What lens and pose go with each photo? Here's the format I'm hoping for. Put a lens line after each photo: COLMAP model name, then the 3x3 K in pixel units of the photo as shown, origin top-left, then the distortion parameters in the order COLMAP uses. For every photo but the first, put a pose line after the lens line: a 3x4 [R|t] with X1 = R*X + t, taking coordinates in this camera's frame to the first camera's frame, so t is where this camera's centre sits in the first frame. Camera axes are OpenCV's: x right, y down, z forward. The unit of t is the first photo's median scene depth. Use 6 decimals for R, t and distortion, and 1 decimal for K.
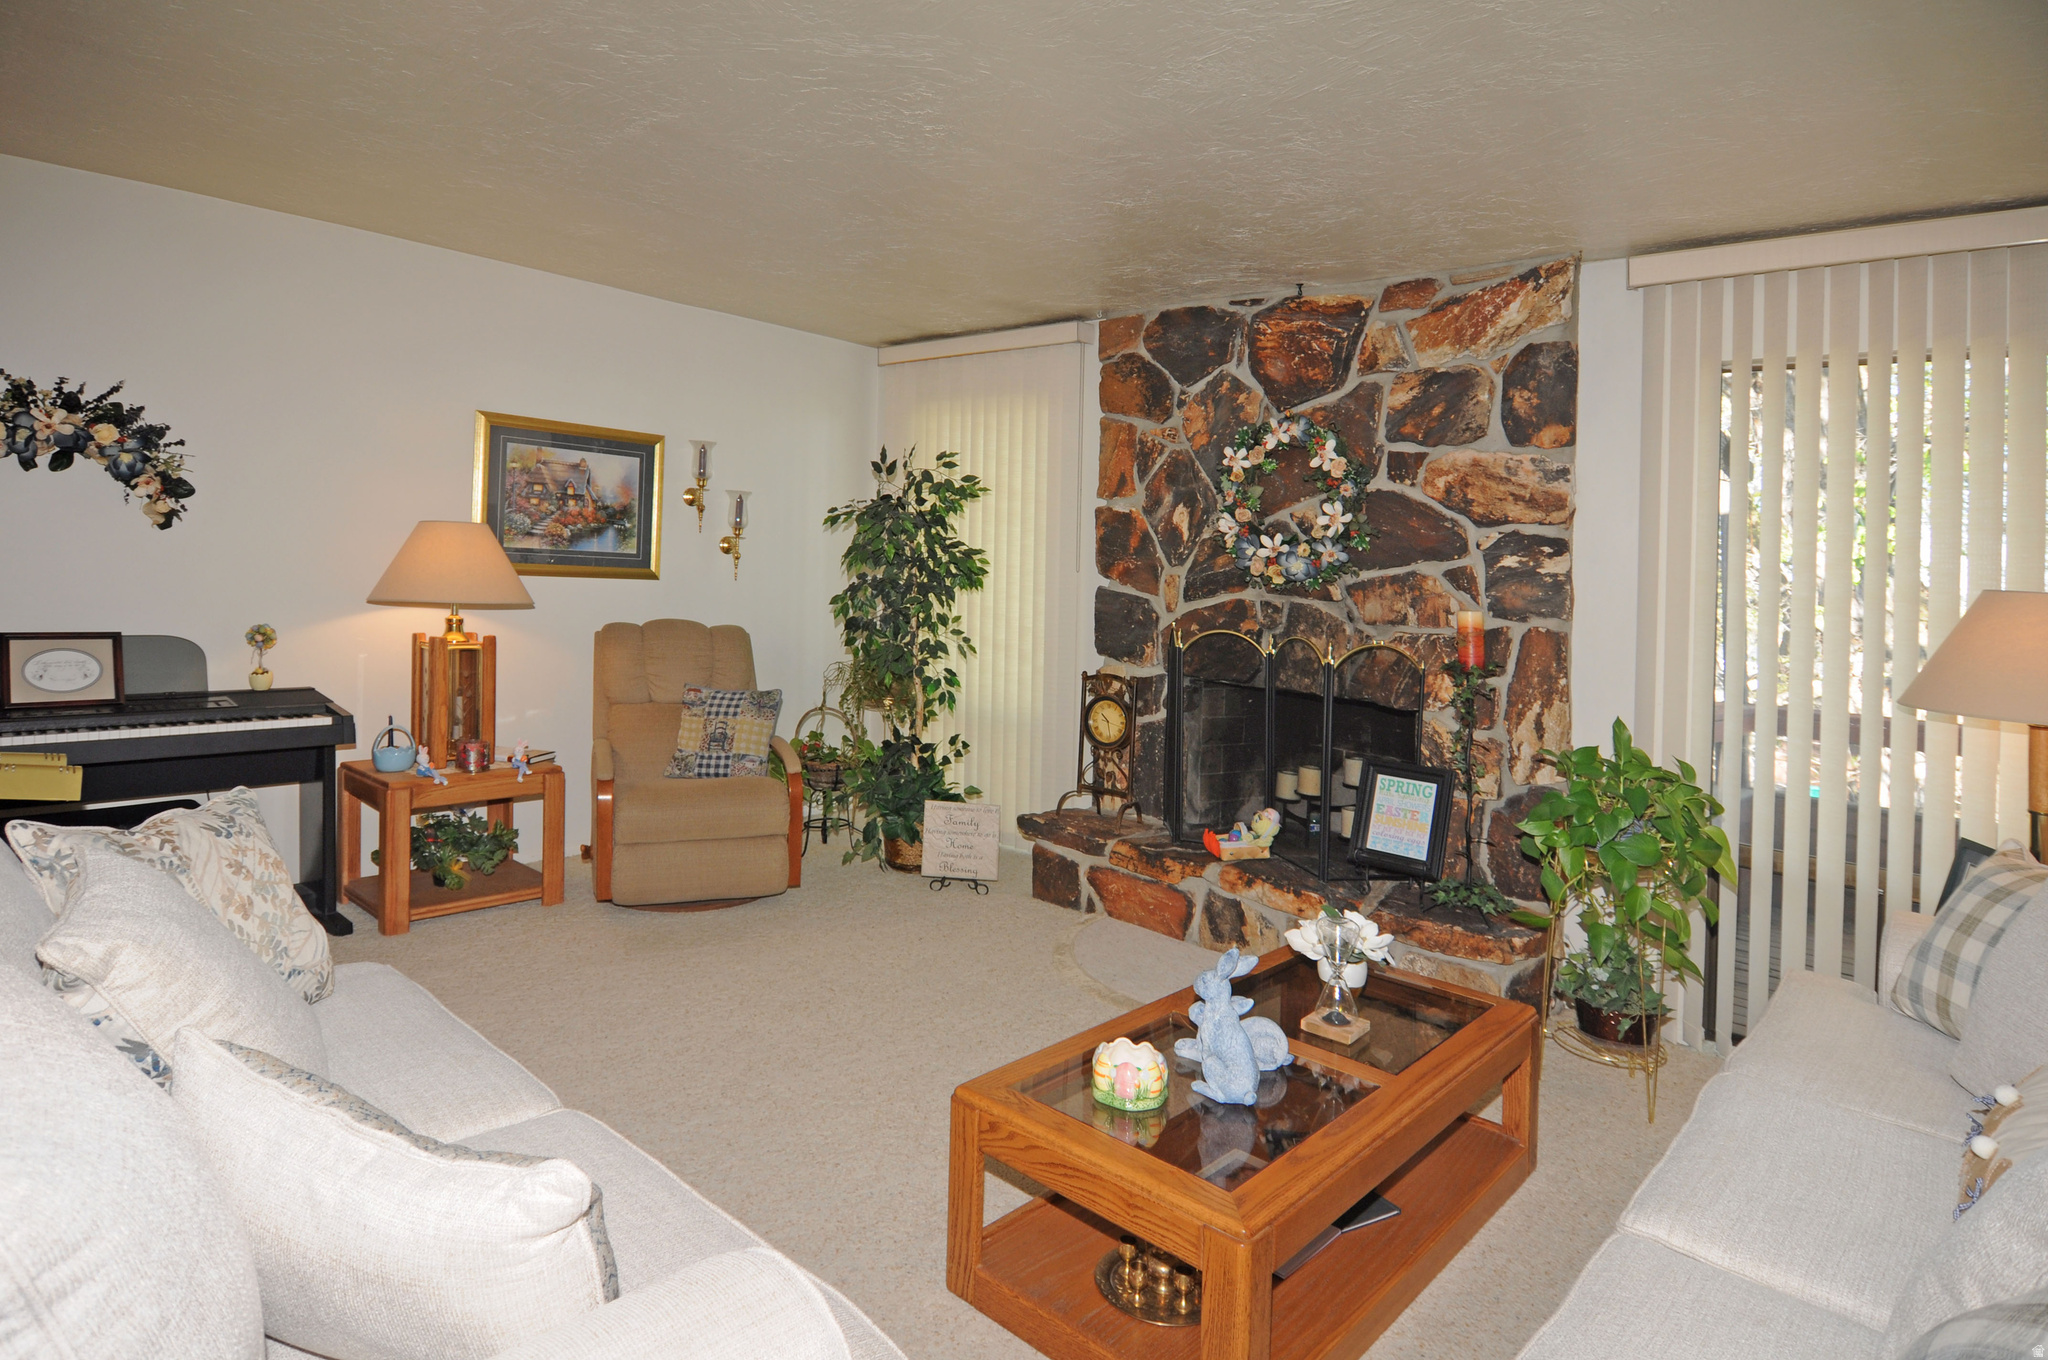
lens RADIAL K [[1108.4, 0, 993.5], [0, 1108.4, 580.6], [0, 0, 1]] dist [-0.016426, -0.004667]
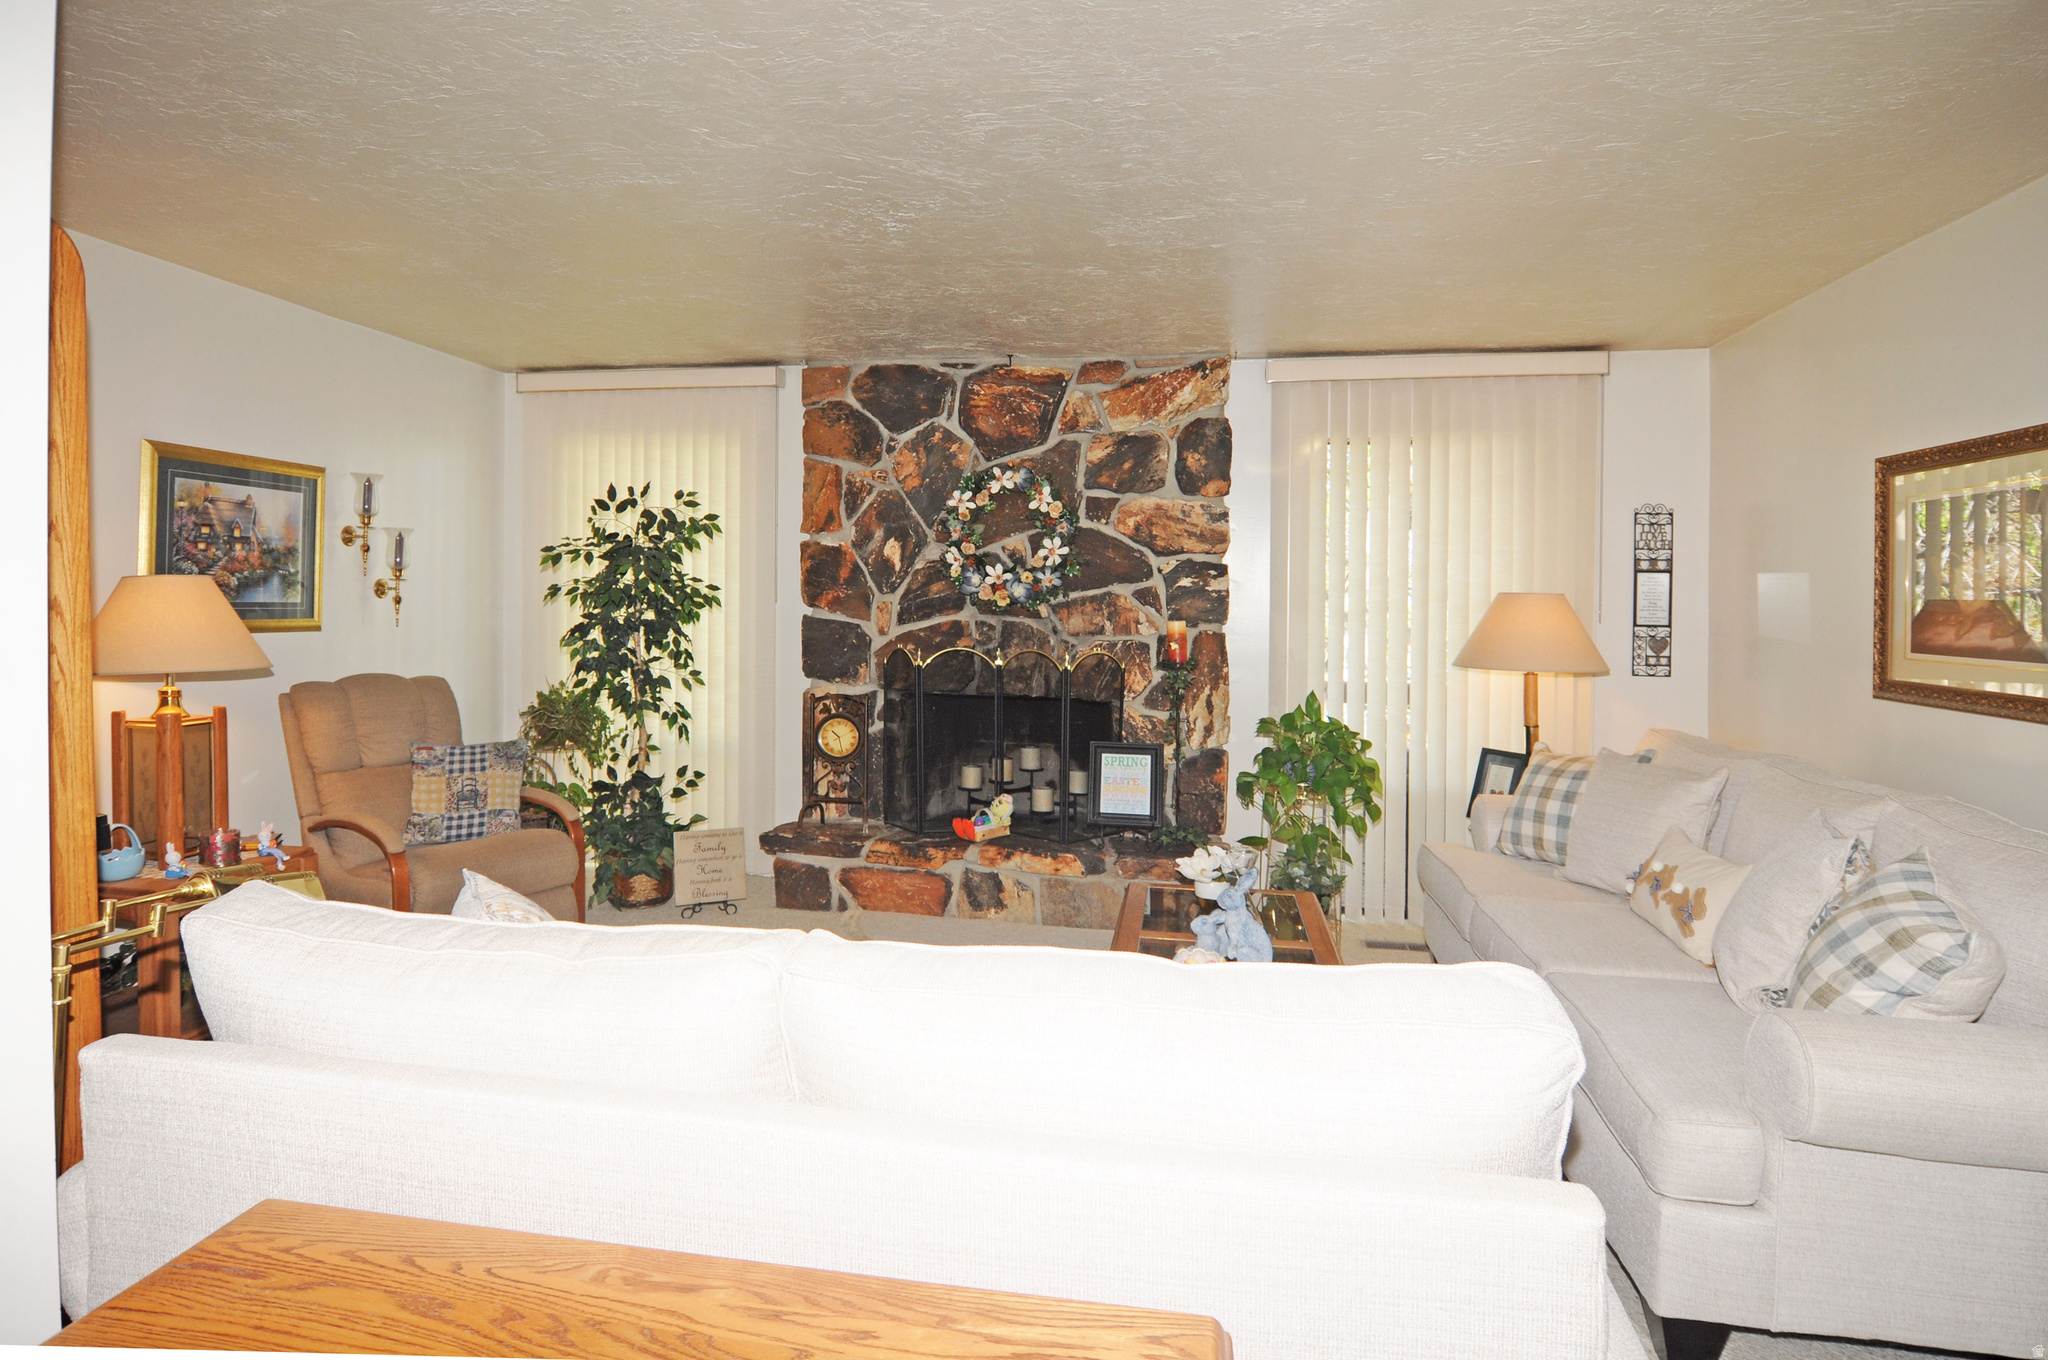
lens RADIAL K [[1108.4, 0, 981.4], [0, 1108.4, 620.7], [0, 0, 1]] dist [-0.016426, -0.004667]
pose [[0.867934, -0.050162, 0.494139, -0.325697], [0.039354, 0.998704, 0.032260, -0.019081], [-0.495117, -0.008553, 0.868784, -0.025753]]
